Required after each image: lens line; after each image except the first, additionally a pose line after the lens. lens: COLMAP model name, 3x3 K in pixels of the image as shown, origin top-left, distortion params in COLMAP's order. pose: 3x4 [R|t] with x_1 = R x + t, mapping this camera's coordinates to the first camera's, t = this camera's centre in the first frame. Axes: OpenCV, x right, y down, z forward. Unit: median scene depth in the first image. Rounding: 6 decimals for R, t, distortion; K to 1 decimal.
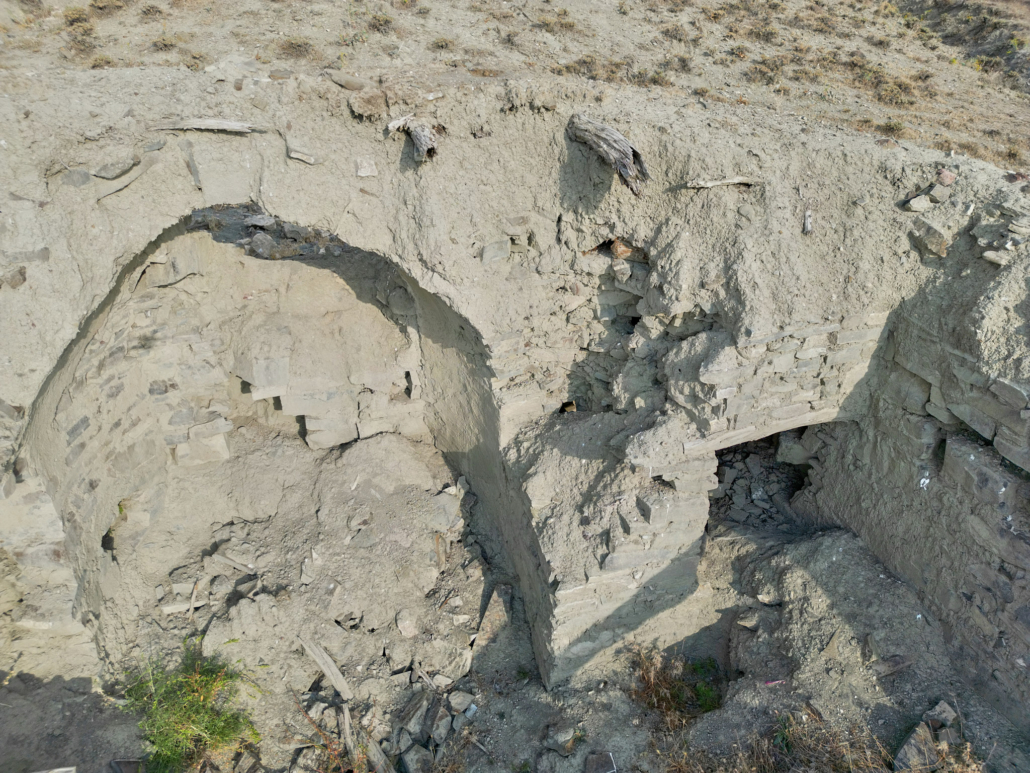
lens RADIAL K [[722.7, 0, 515.0], [0, 722.7, 386.5], [0, 0, 1]] dist [0.058469, -0.050069]
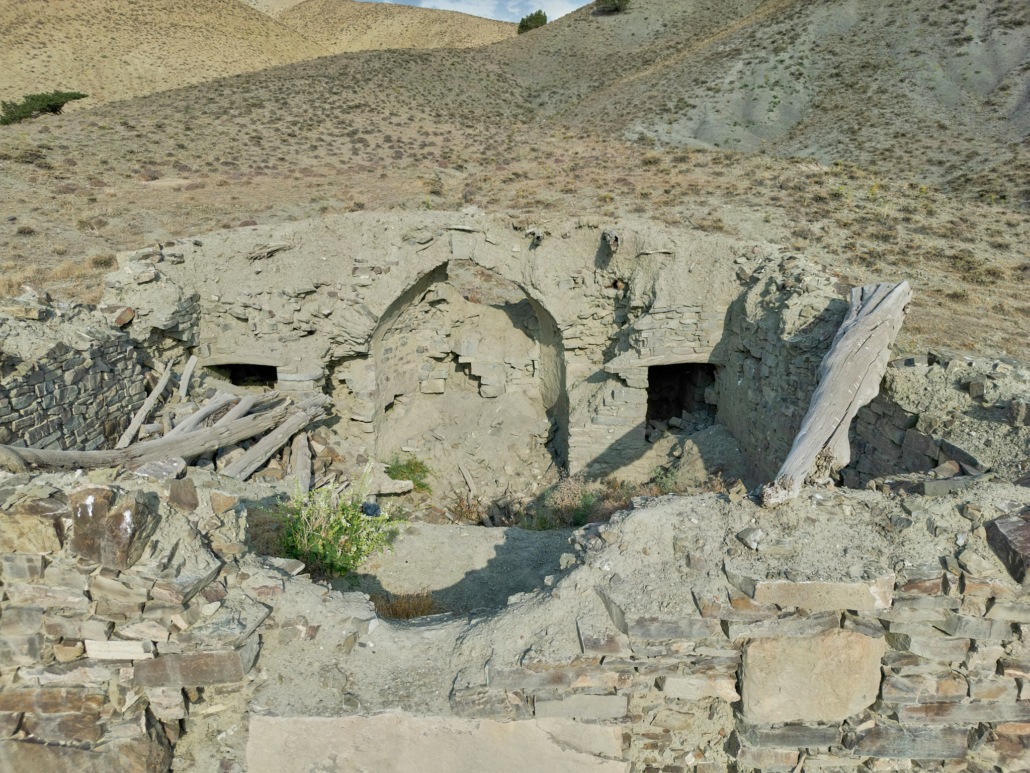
lens RADIAL K [[722.7, 0, 515.0], [0, 722.7, 386.5], [0, 0, 1]] dist [0.058469, -0.050069]
pose [[0.942780, 0.073482, -0.325217, 0.548514], [-0.161672, 0.953820, -0.253161, 0.675094], [0.291596, 0.291253, 0.911122, -0.956439]]
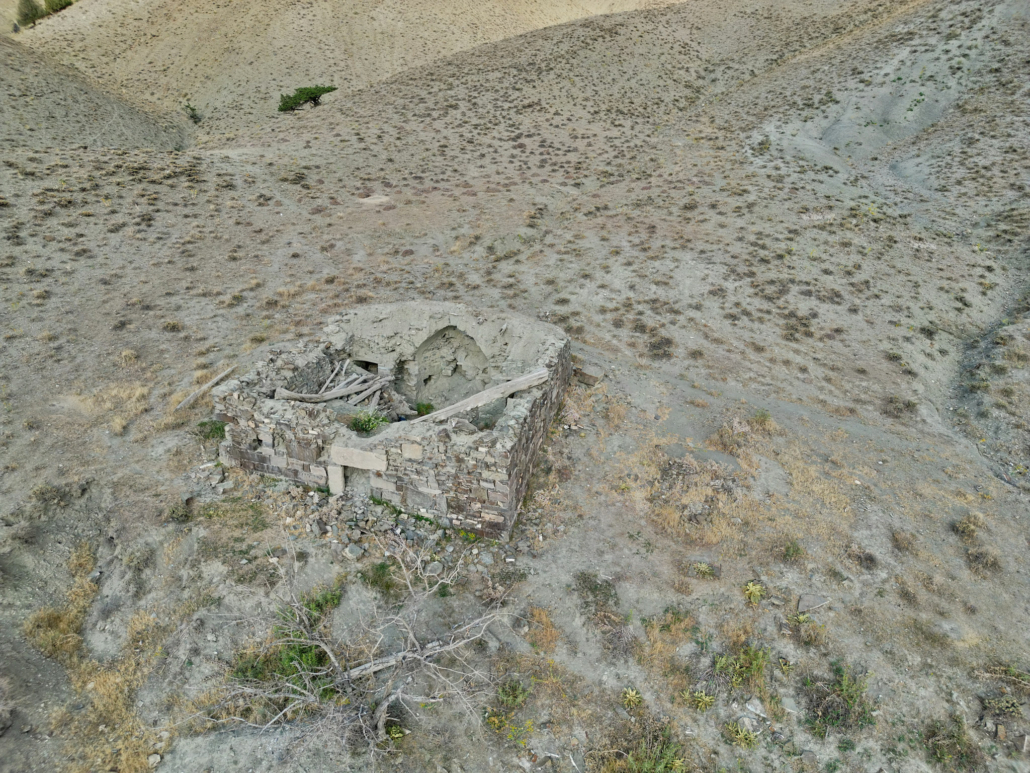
lens RADIAL K [[716.1, 0, 513.7], [0, 716.1, 392.3], [0, 0, 1]] dist [0.087878, -0.089460]
pose [[0.807681, 0.217389, -0.548082, 3.057596], [-0.315028, 0.944855, -0.089477, 0.587715], [0.498407, 0.244930, 0.831625, -3.221807]]
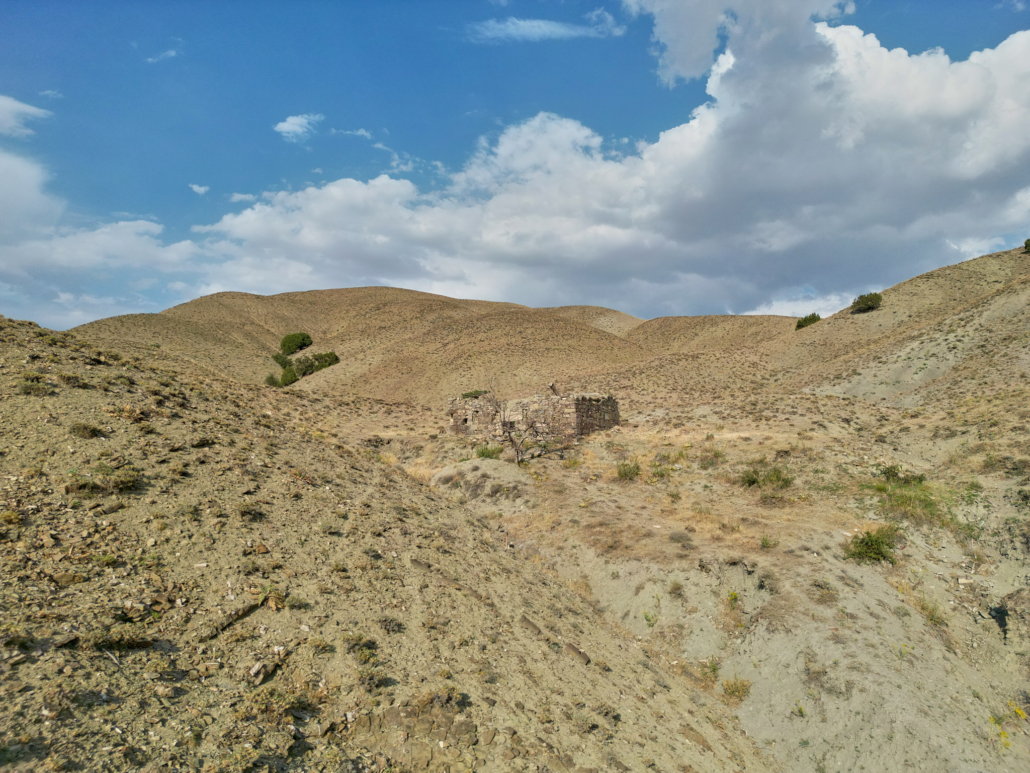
lens RADIAL K [[716.7, 0, 511.5], [0, 716.7, 373.6], [0, 0, 1]] dist [0.131182, -0.207879]
pose [[0.691732, -0.118415, -0.712380, 6.591067], [-0.361103, 0.797566, -0.483211, 4.647624], [0.625389, 0.591495, 0.508942, -5.027587]]
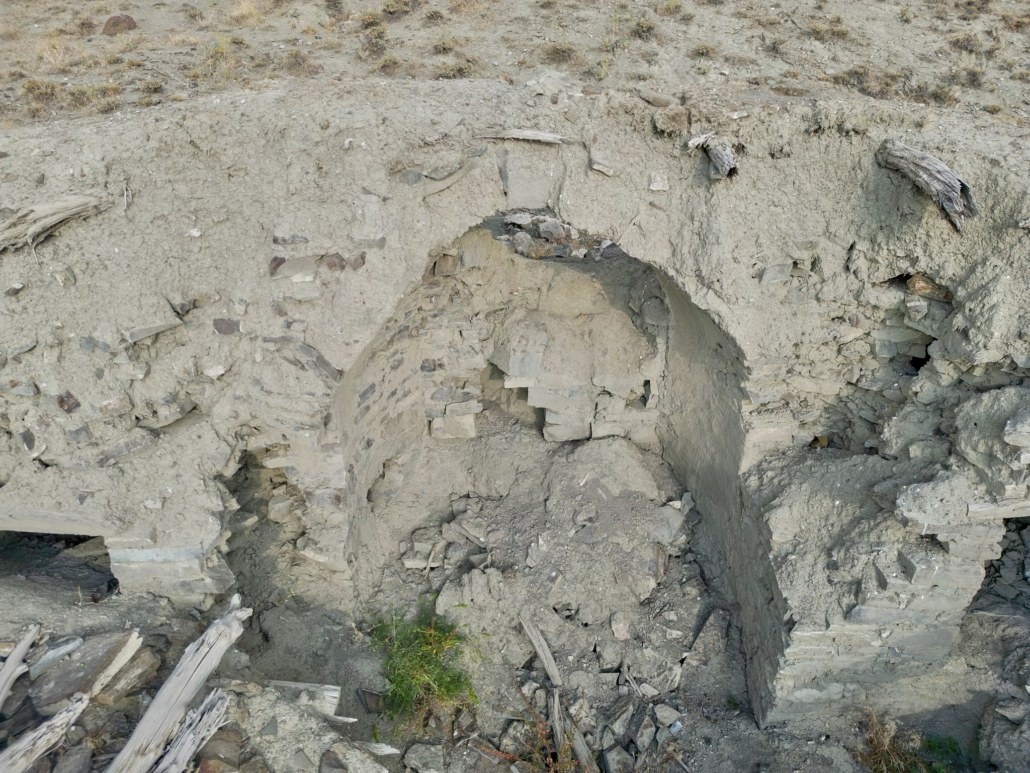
lens RADIAL K [[722.7, 0, 515.0], [0, 722.7, 386.5], [0, 0, 1]] dist [0.058469, -0.050069]
pose [[0.958465, 0.139346, -0.248853, -0.092256], [-0.139566, 0.990069, 0.016850, -0.003814], [0.248730, 0.018581, 0.968395, -0.034153]]
